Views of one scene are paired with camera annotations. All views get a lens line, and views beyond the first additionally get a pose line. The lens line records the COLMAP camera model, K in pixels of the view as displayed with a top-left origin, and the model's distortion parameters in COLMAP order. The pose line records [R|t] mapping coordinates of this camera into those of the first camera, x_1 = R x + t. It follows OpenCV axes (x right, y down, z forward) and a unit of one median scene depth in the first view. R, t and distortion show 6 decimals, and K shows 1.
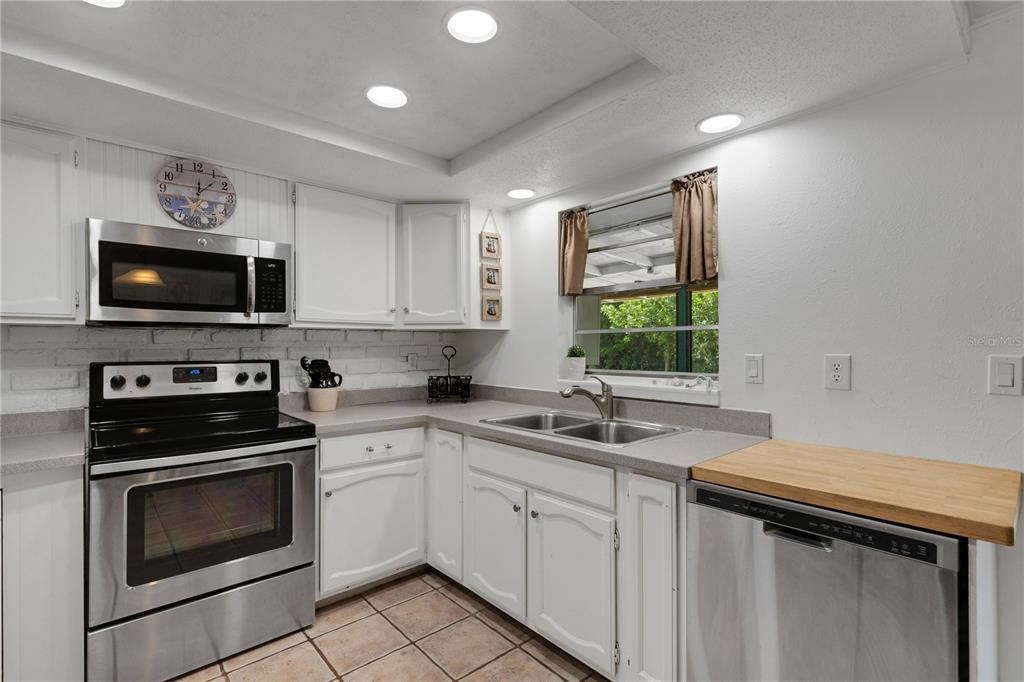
lens RADIAL K [[470.3, 0, 514.2], [0, 470.3, 343.8], [0, 0, 1]] dist [0.000323, -0.000035]
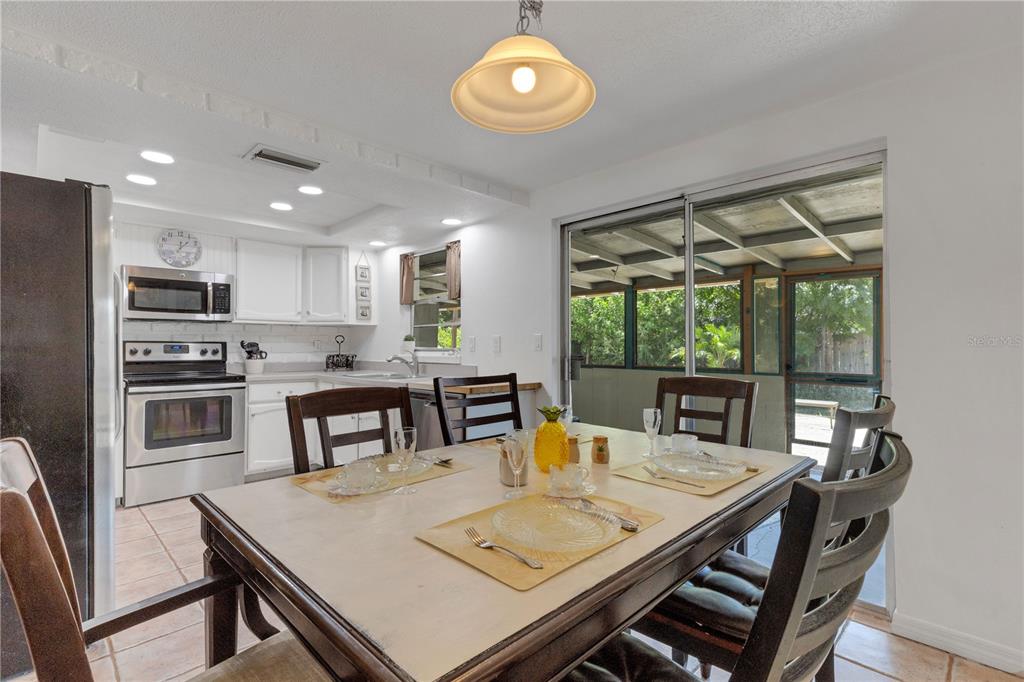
lens RADIAL K [[475.1, 0, 512.0], [0, 475.1, 337.2], [0, 0, 1]] dist [0.002330, 0.000112]
pose [[0.998455, 0.002777, 0.055499, 0.446085], [-0.001882, 0.999868, -0.016165, 0.045335], [-0.055536, 0.016035, 0.998328, -0.793386]]
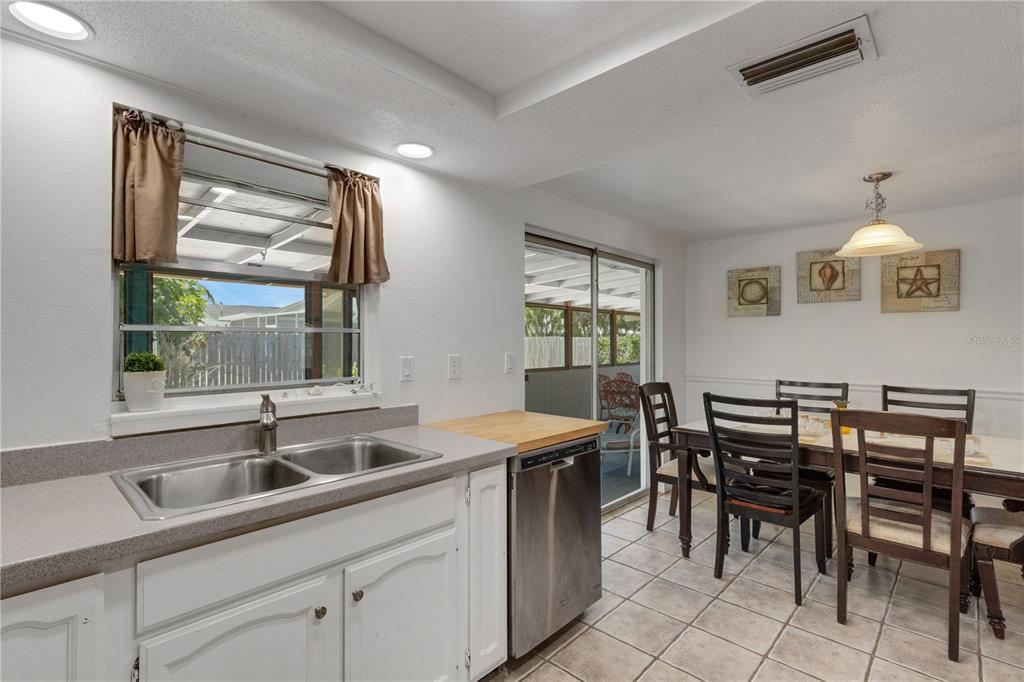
lens RADIAL K [[475.1, 0, 512.0], [0, 475.1, 337.2], [0, 0, 1]] dist [0.002330, 0.000112]
pose [[-0.084130, 0.012398, 0.996378, -0.537818], [-0.004684, 0.999907, -0.012837, -0.008874], [-0.996444, -0.005747, -0.084064, 0.658394]]
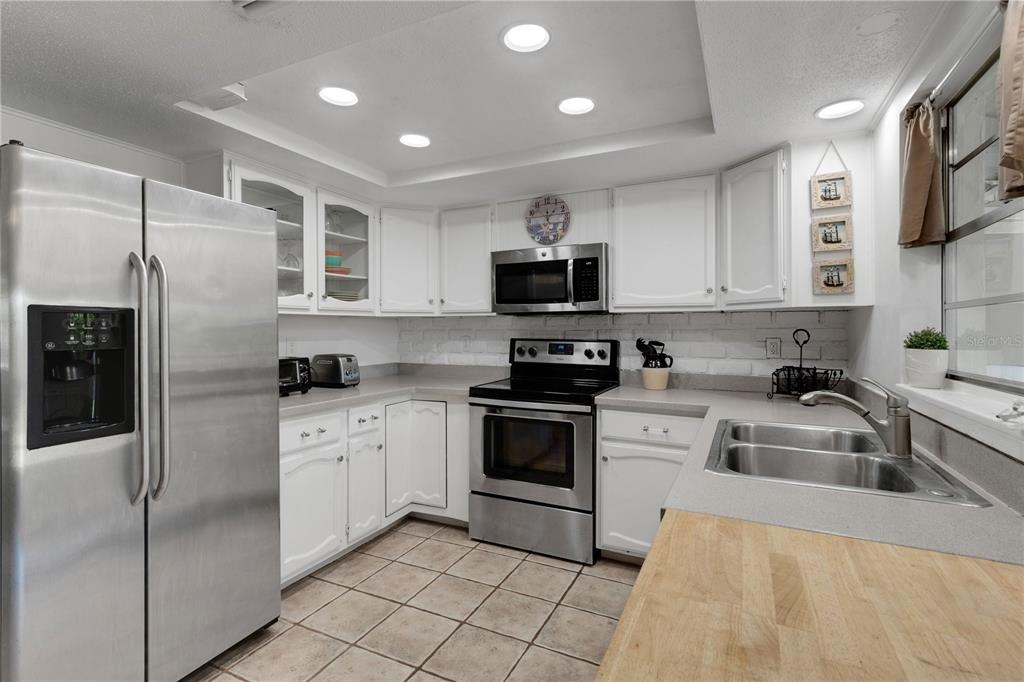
lens RADIAL K [[483.6, 0, 510.0], [0, 483.6, 325.6], [0, 0, 1]] dist [0.001660, 0.000070]
pose [[0.373588, -0.002444, -0.927591, 0.550007], [0.001396, 0.999997, -0.002072, -0.000261], [0.927594, -0.000520, 0.373591, 0.317794]]
